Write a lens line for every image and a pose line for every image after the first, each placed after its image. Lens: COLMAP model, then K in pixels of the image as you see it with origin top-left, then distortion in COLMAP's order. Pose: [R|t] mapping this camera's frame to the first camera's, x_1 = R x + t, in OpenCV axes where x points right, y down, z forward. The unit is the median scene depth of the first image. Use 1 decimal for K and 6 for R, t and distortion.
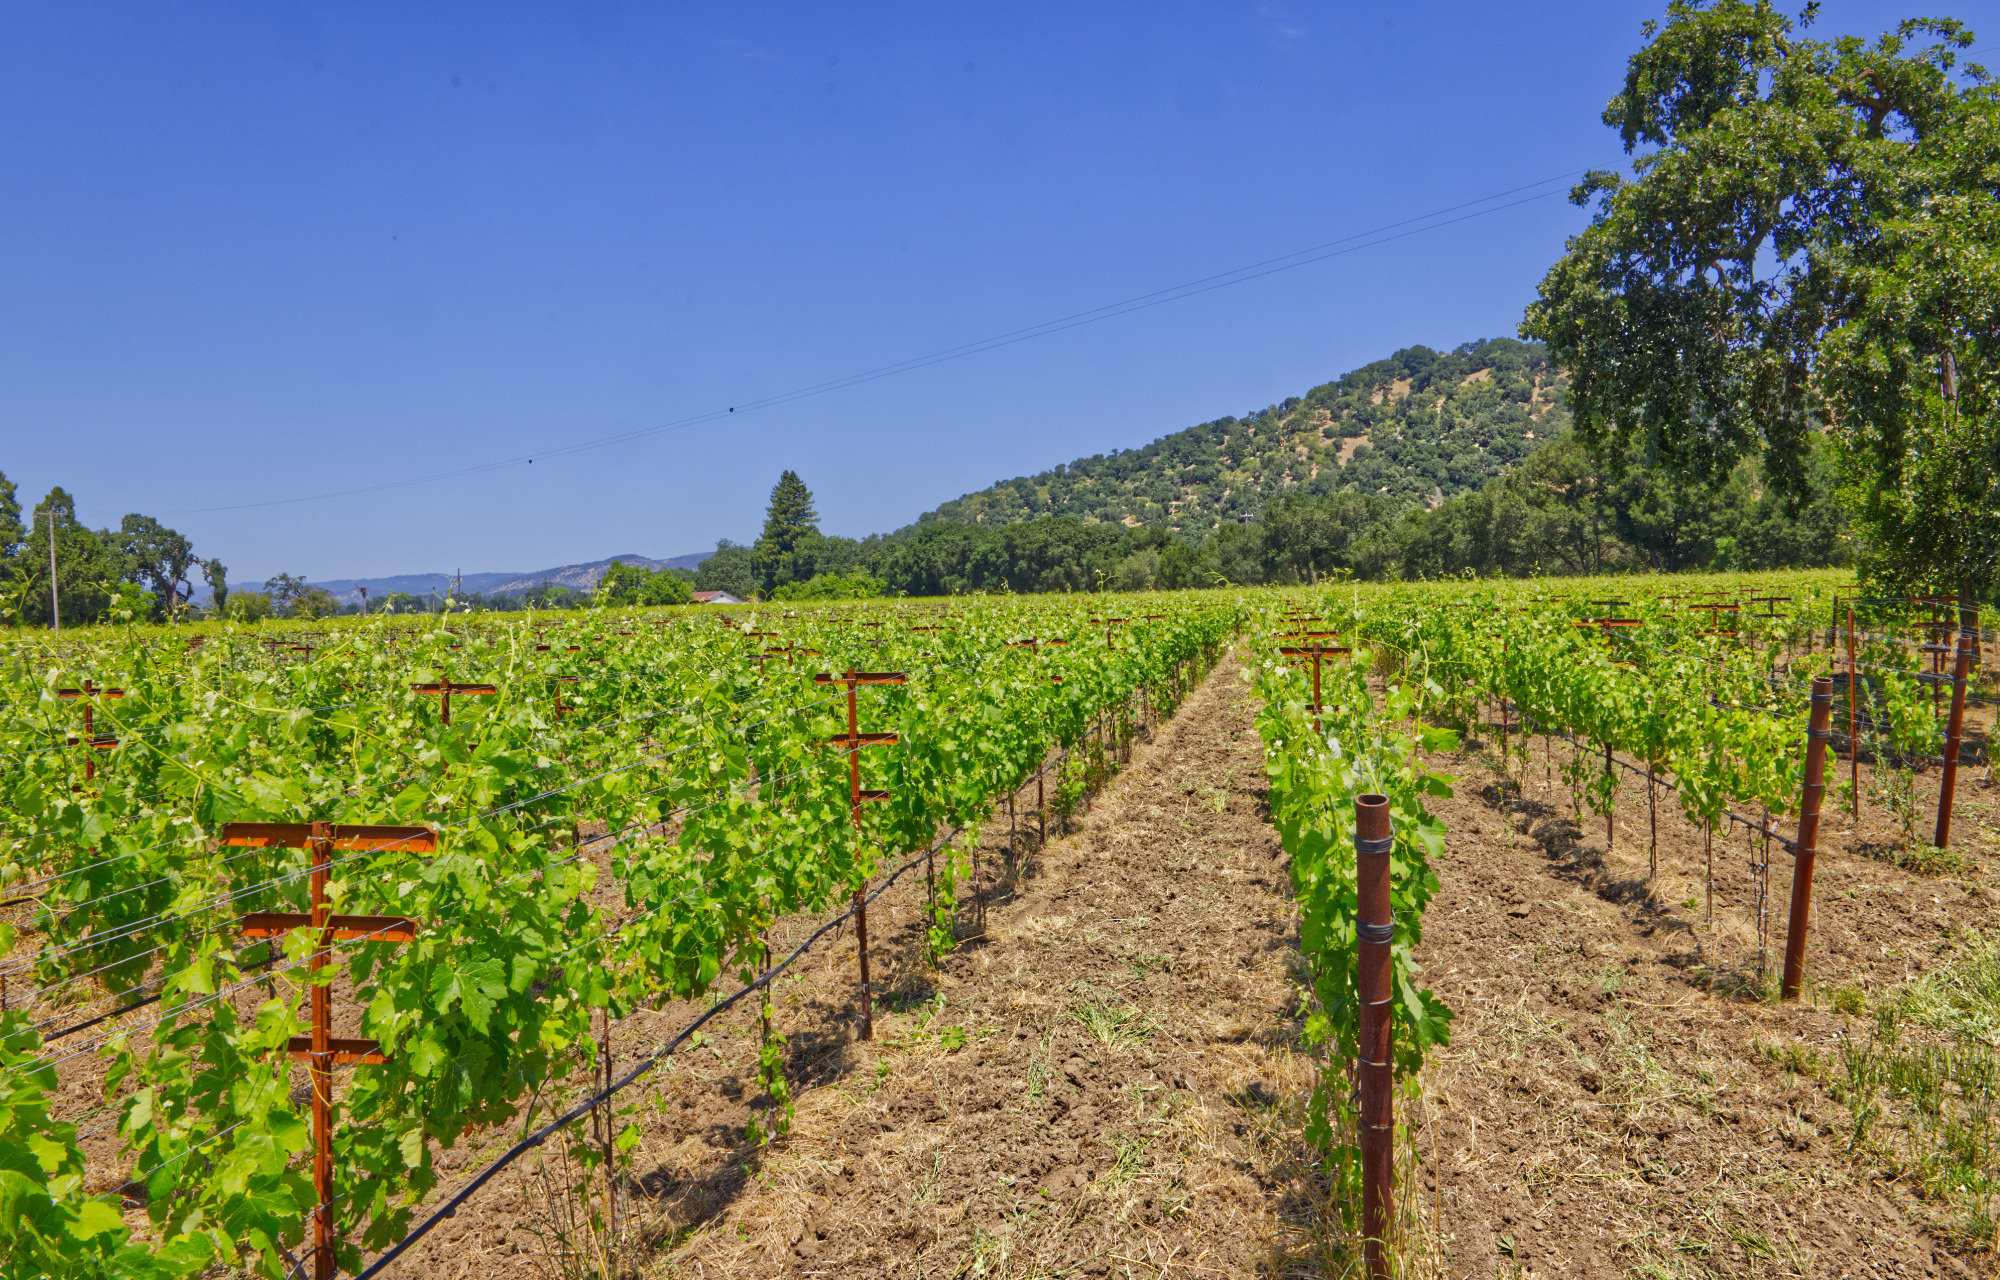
lens RADIAL K [[1413.8, 0, 1003.6], [0, 1413.8, 656.3], [0, 0, 1]] dist [0.026000, -0.000053]
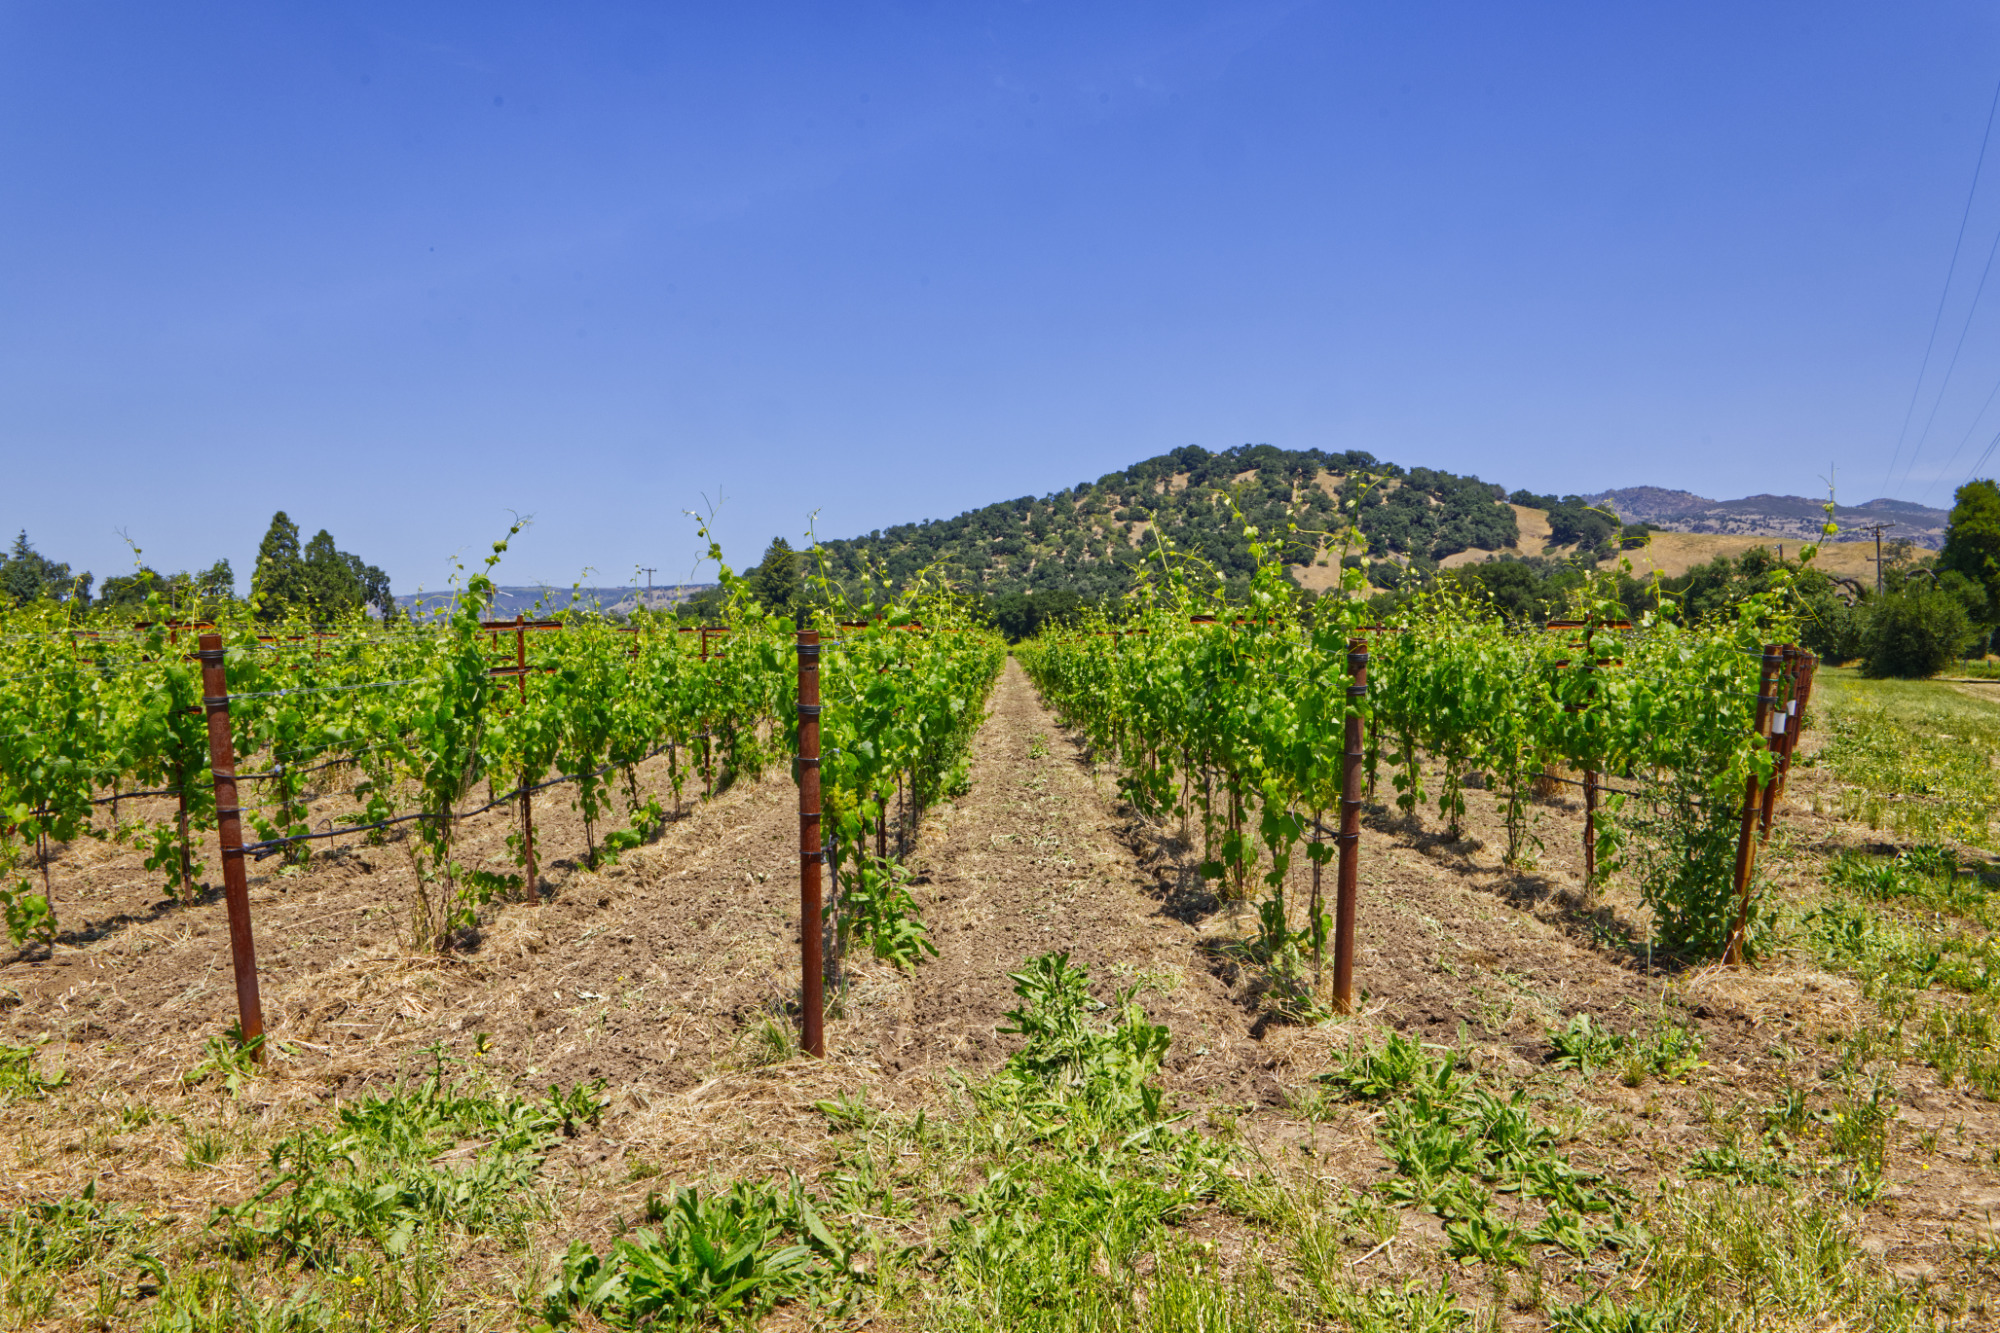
lens RADIAL K [[1368.4, 0, 985.8], [0, 1368.4, 656.0], [0, 0, 1]] dist [-0.013858, 0.005920]
pose [[0.985536, 0.041336, 0.164349, -0.051429], [-0.034659, 0.998461, -0.043291, 0.005218], [-0.165885, 0.036969, 0.985452, -0.058874]]
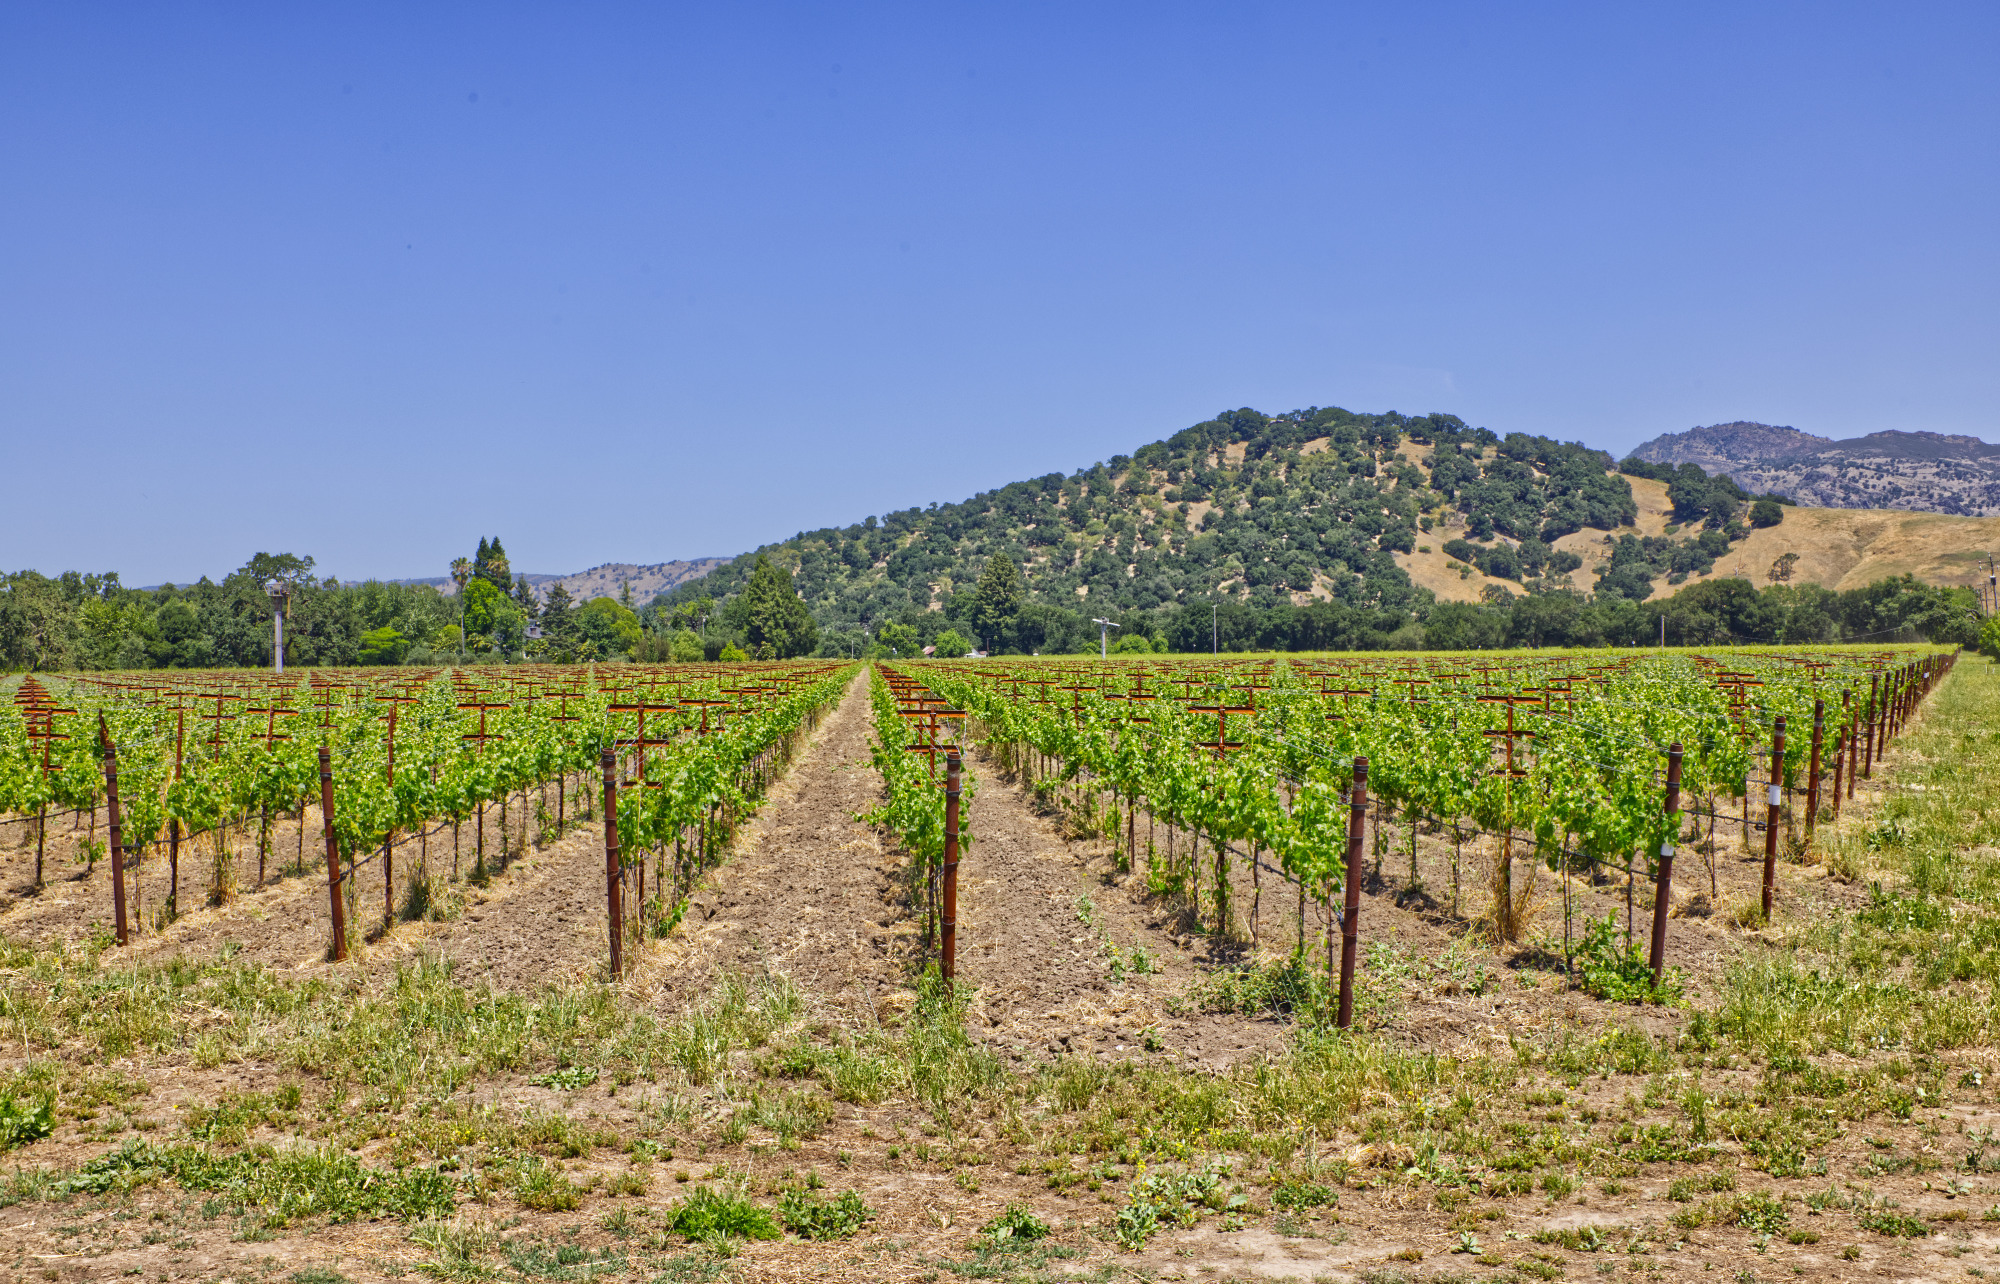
lens RADIAL K [[1826.8, 0, 944.7], [0, 1826.8, 681.7], [0, 0, 1]] dist [-0.066837, 0.000000]
pose [[0.980787, 0.015012, 0.194502, -0.159373], [-0.008430, 0.999365, -0.034623, 0.012826], [-0.194898, 0.032318, 0.980291, -0.182424]]
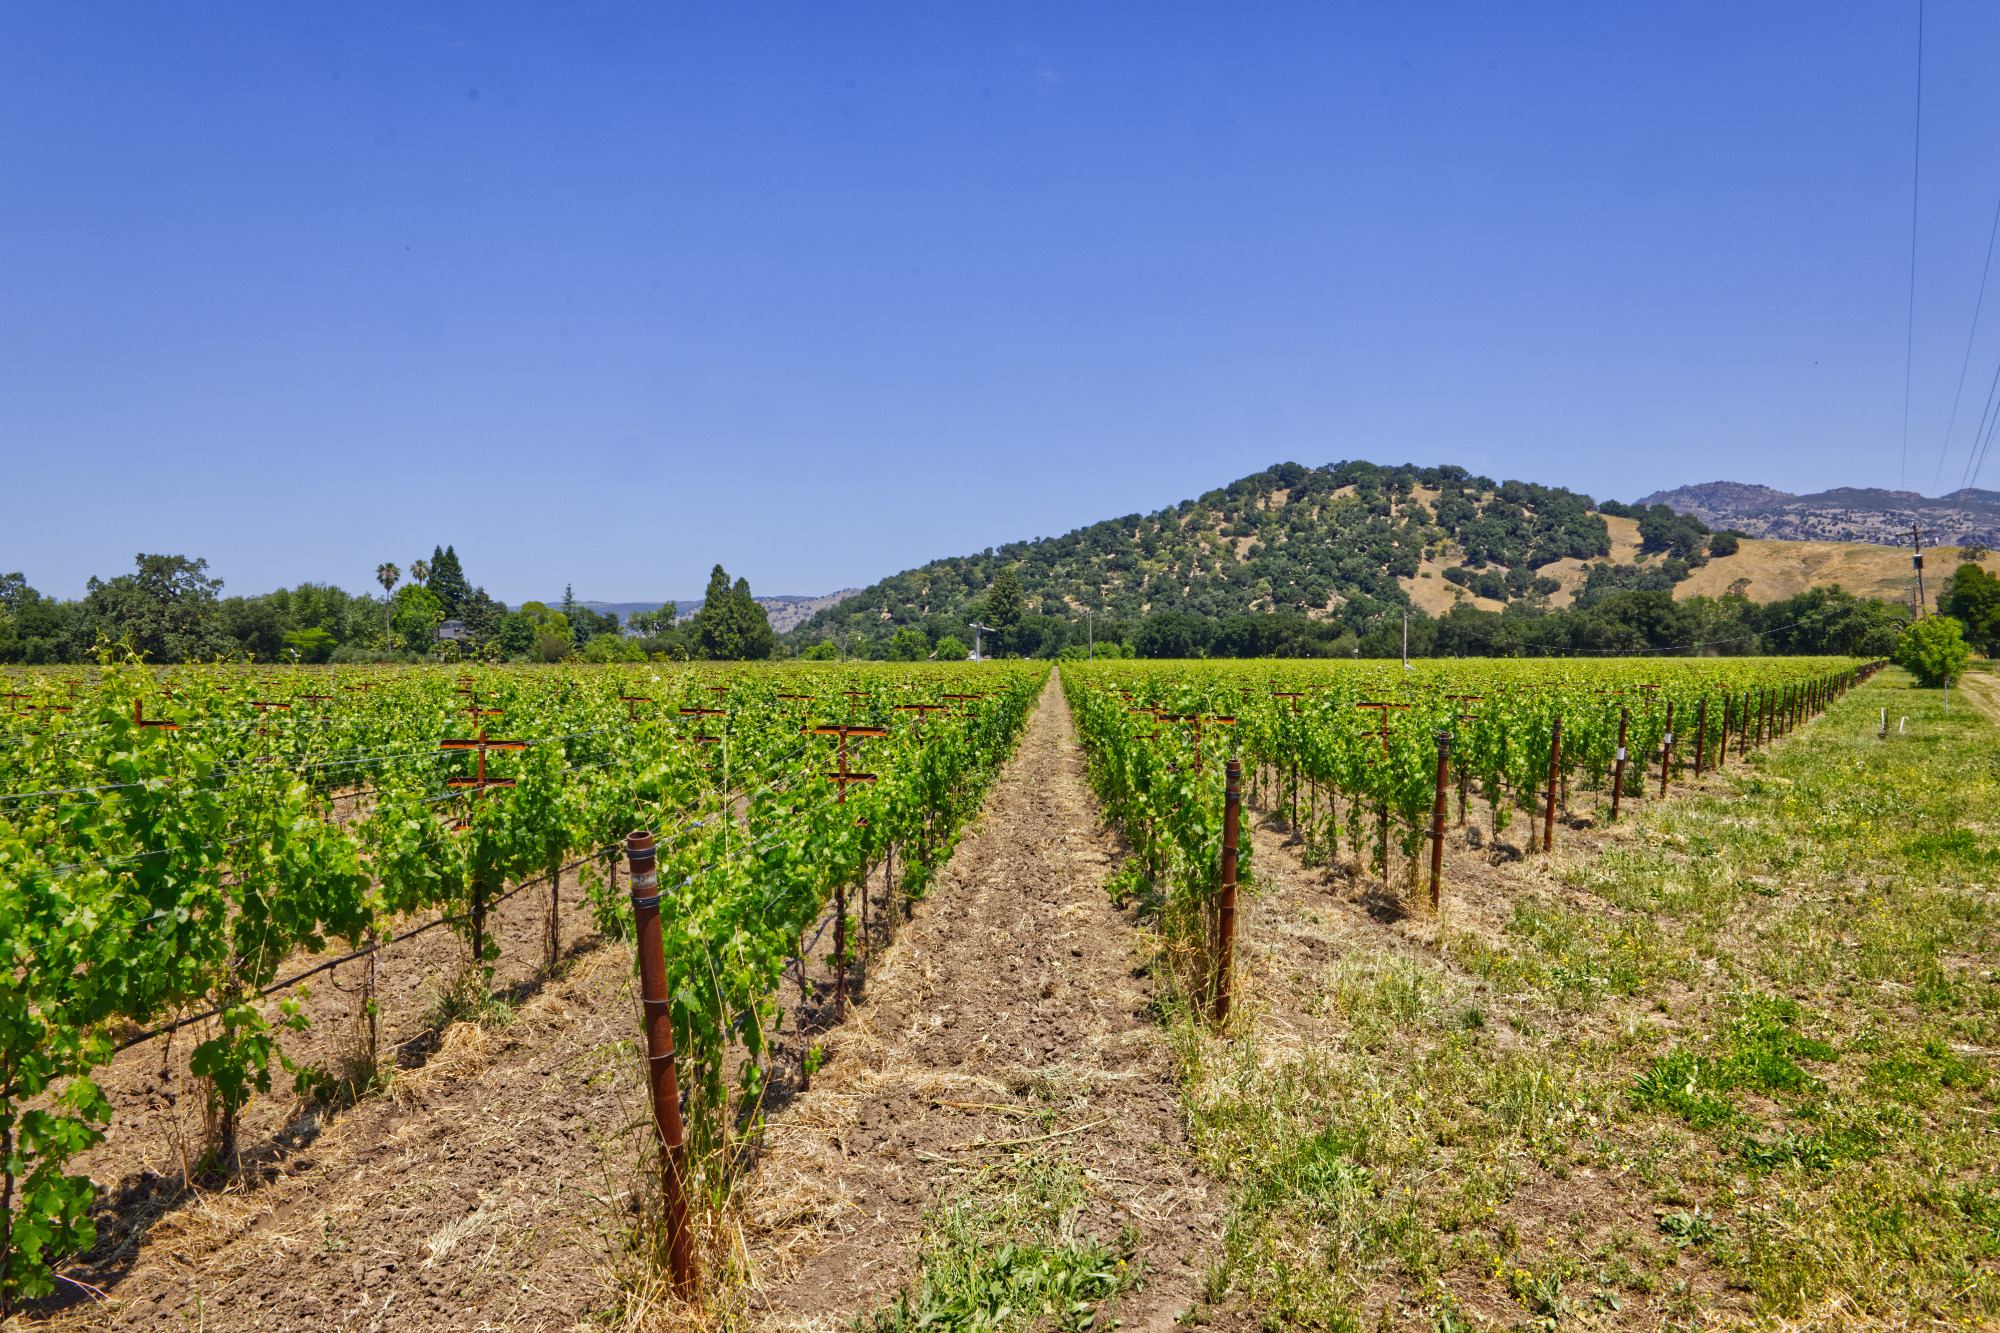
lens RADIAL K [[1368.4, 0, 995.2], [0, 1368.4, 660.6], [0, 0, 1]] dist [-0.013858, 0.005920]
pose [[0.991895, 0.027204, 0.124115, -0.103143], [-0.021673, 0.998720, -0.045700, 0.008241], [-0.125199, 0.042640, 0.991215, -0.119766]]
